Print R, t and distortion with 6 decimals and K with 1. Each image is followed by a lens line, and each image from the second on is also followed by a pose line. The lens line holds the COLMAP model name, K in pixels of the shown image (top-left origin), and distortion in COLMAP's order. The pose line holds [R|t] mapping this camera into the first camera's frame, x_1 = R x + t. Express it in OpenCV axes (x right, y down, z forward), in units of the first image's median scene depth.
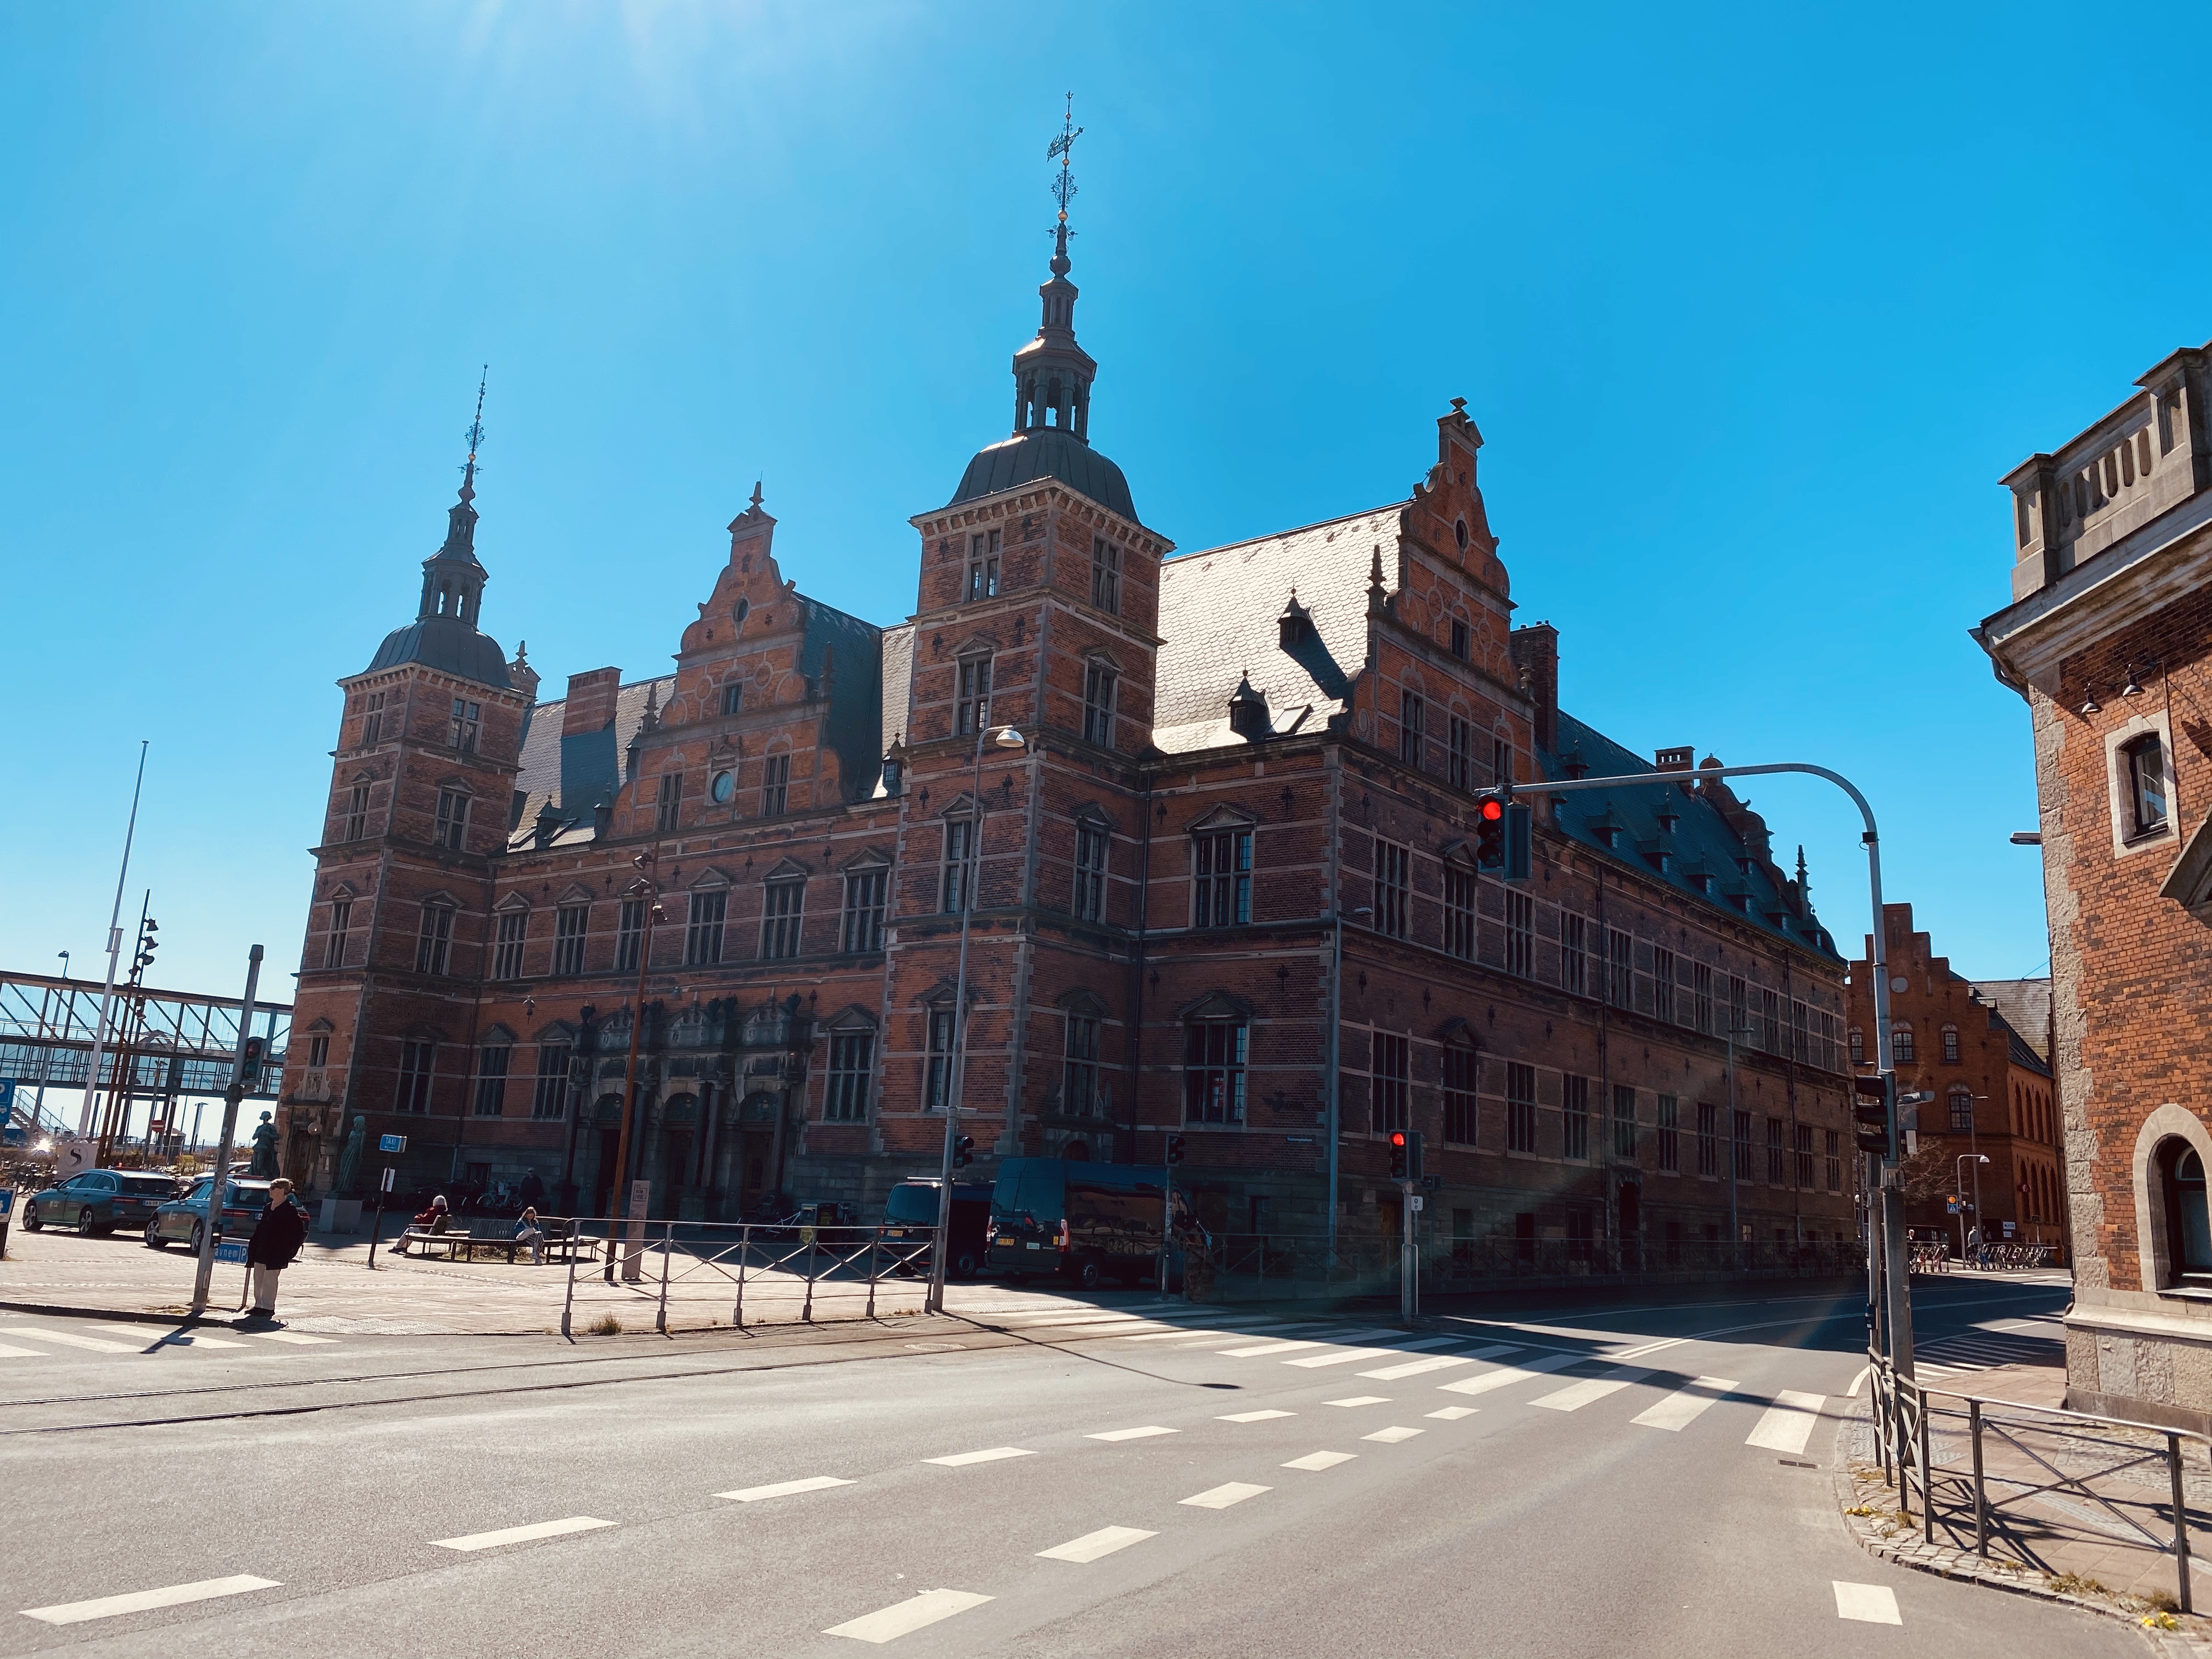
lens RADIAL K [[1747.3, 0, 1095.0], [0, 1747.3, 790.6], [0, 0, 1]] dist [0.139290, -0.211935]
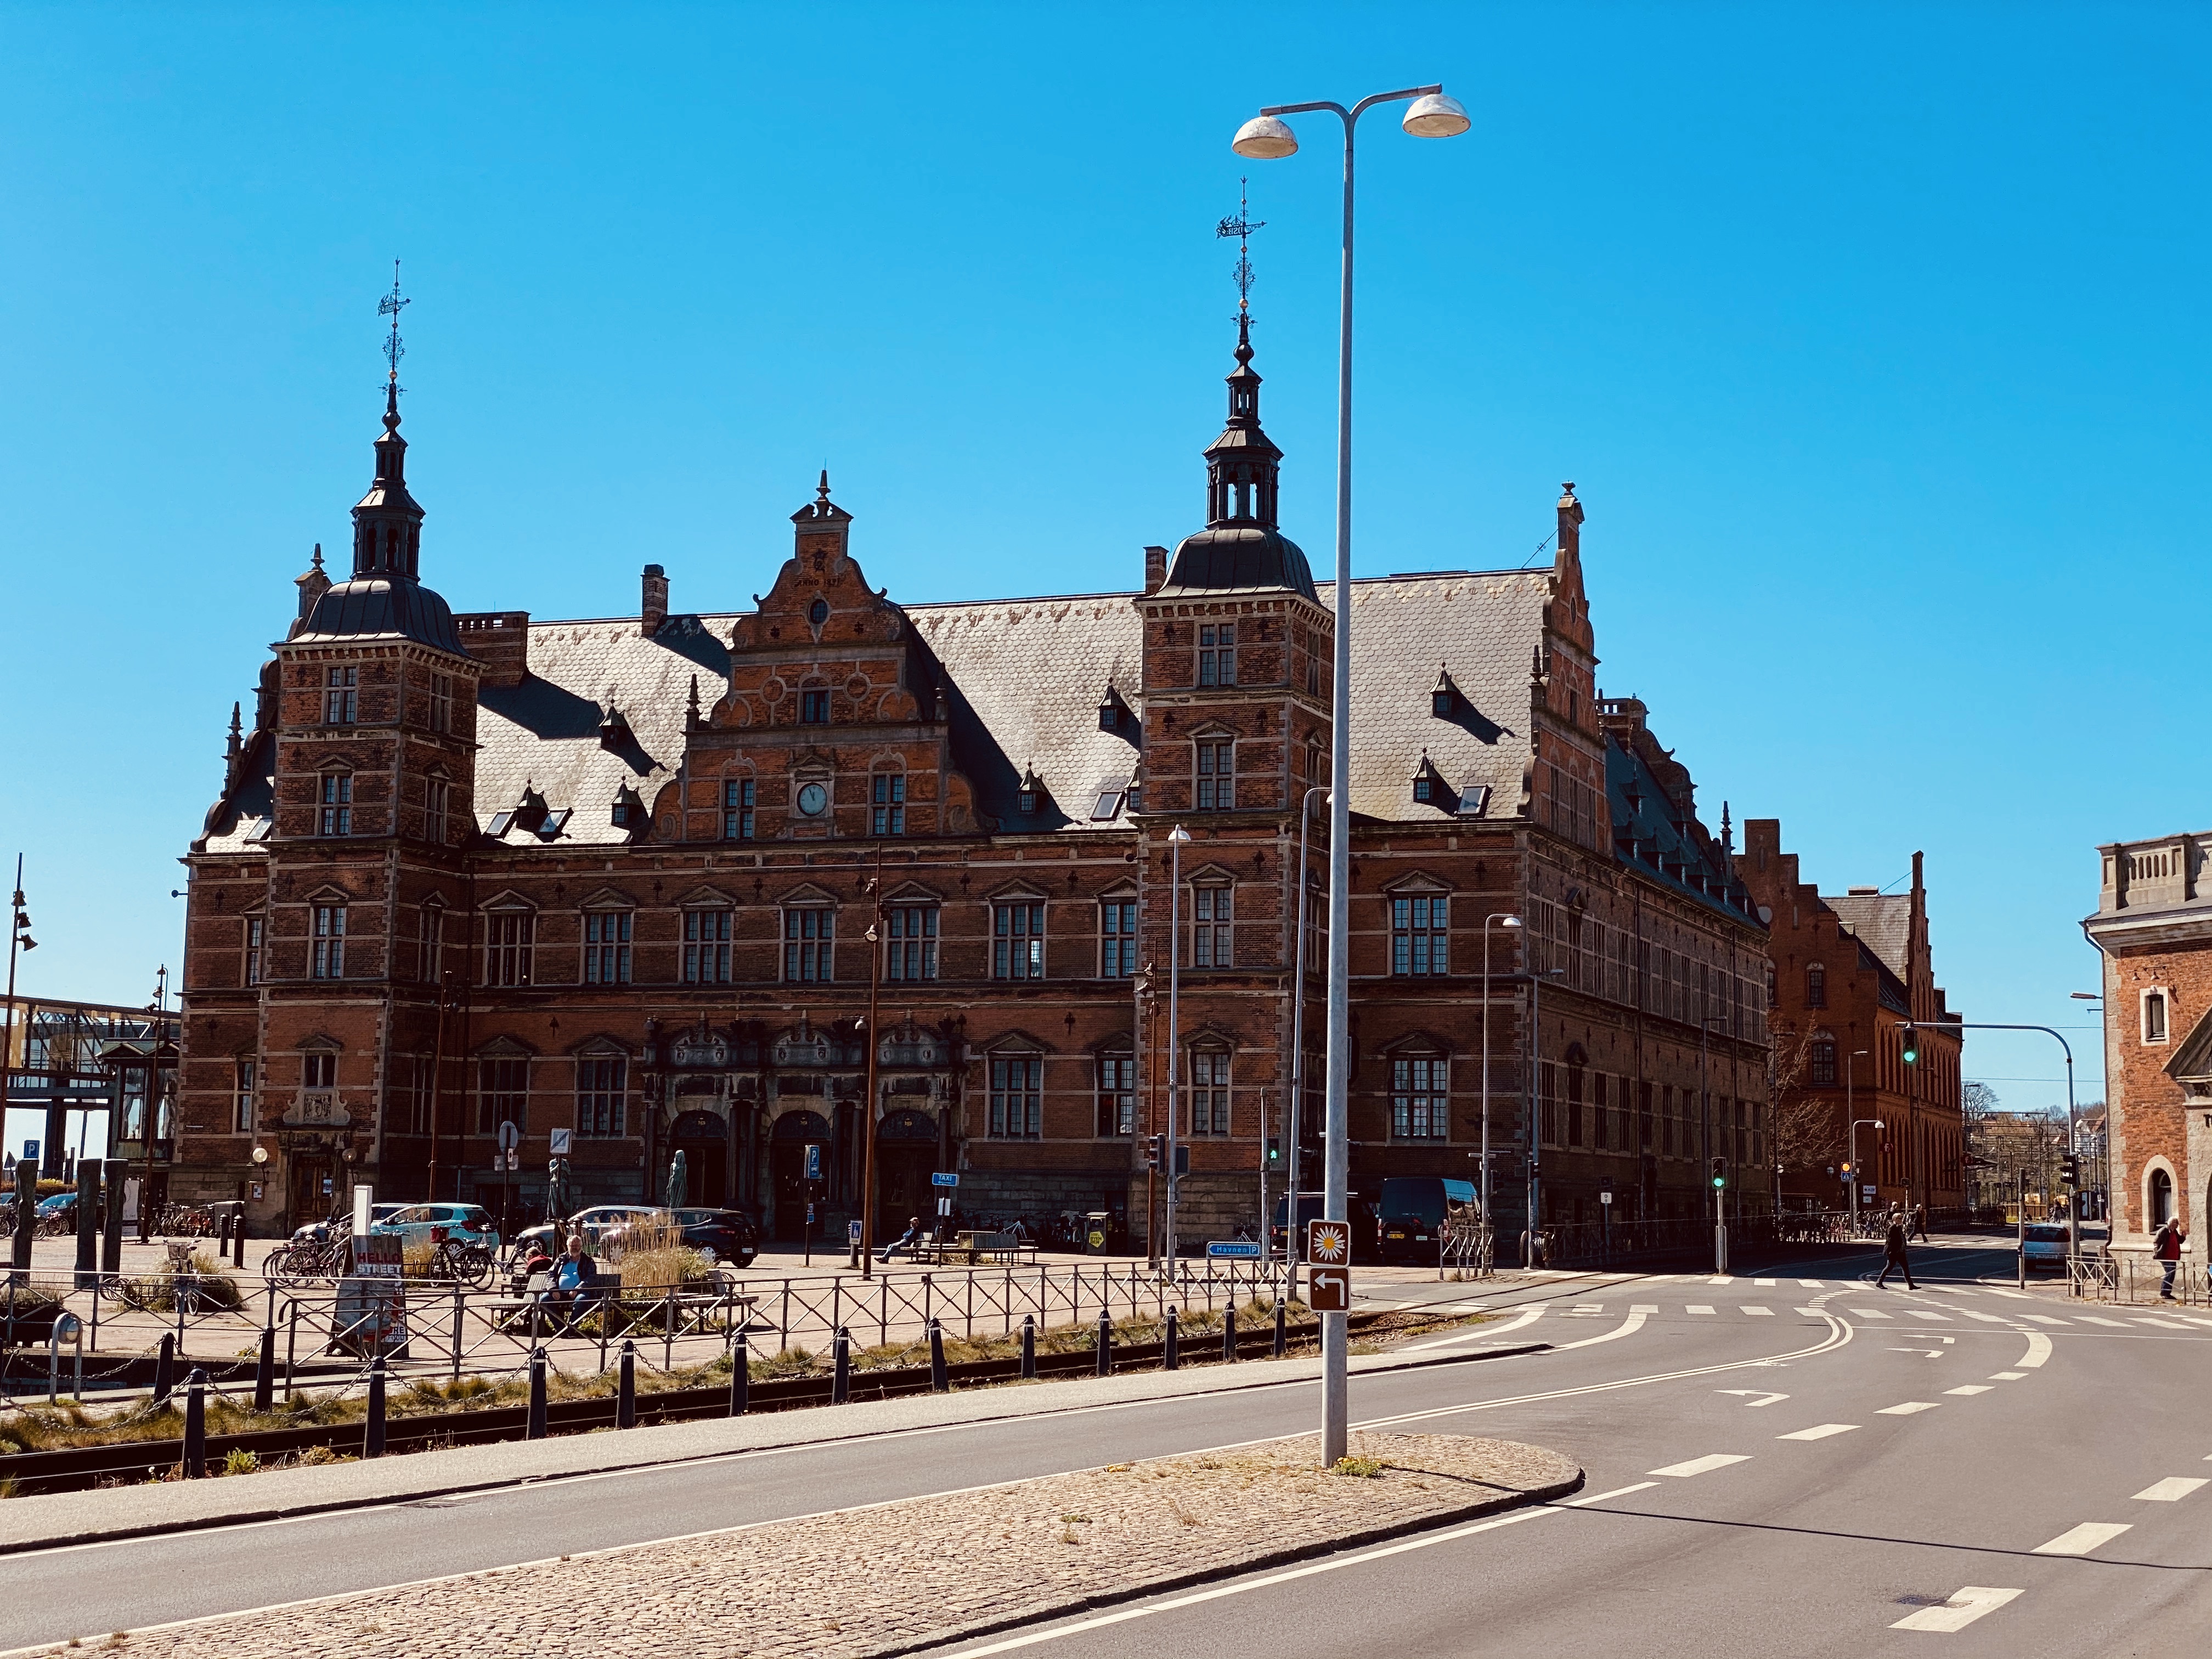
lens RADIAL K [[3678.6, 0, 1102.8], [0, 3678.6, 771.1], [0, 0, 1]] dist [0.200757, -0.031767]
pose [[0.949740, 0.002519, 0.313030, -0.887674], [-0.040025, 0.992738, 0.113446, -0.325450], [-0.310471, -0.120274, 0.942943, -1.238074]]
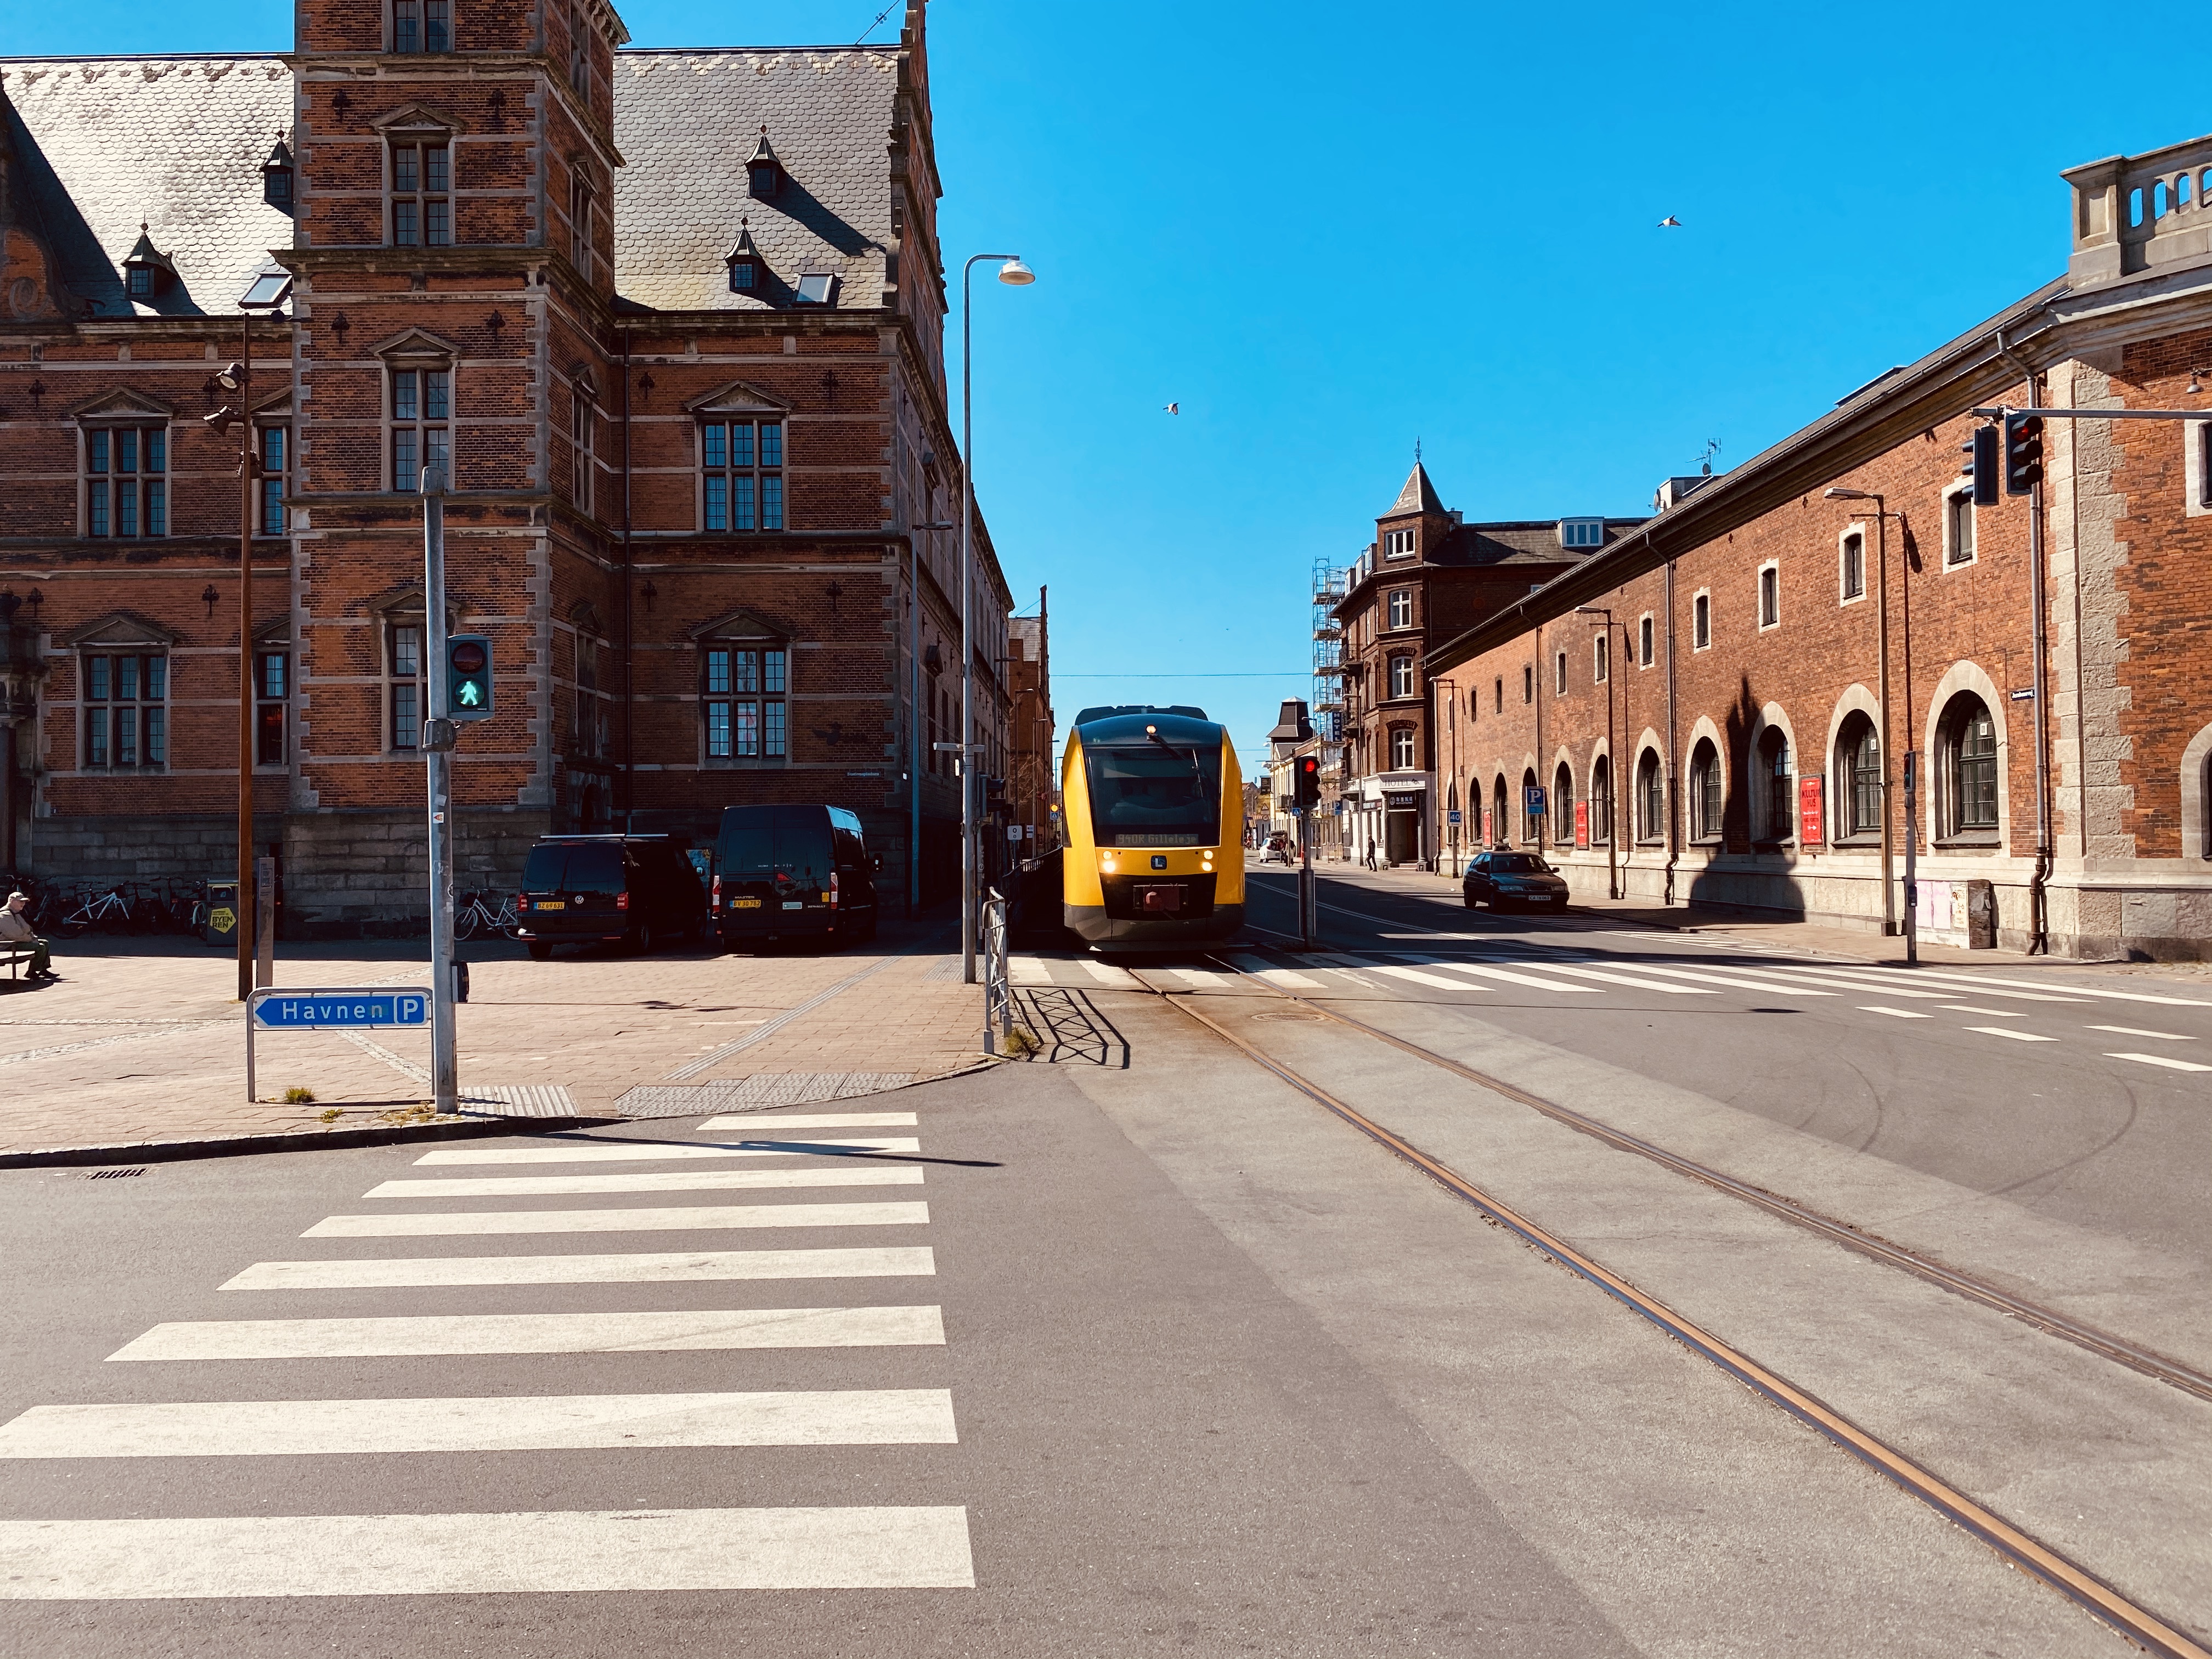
lens RADIAL K [[1778.7, 0, 1162.8], [0, 1778.7, 825.5], [0, 0, 1]] dist [0.009745, -0.011040]
pose [[0.769764, -0.046564, 0.636628, -0.314281], [-0.096916, 0.977248, 0.188662, 0.033417], [-0.630929, -0.206925, 0.747737, 0.196113]]
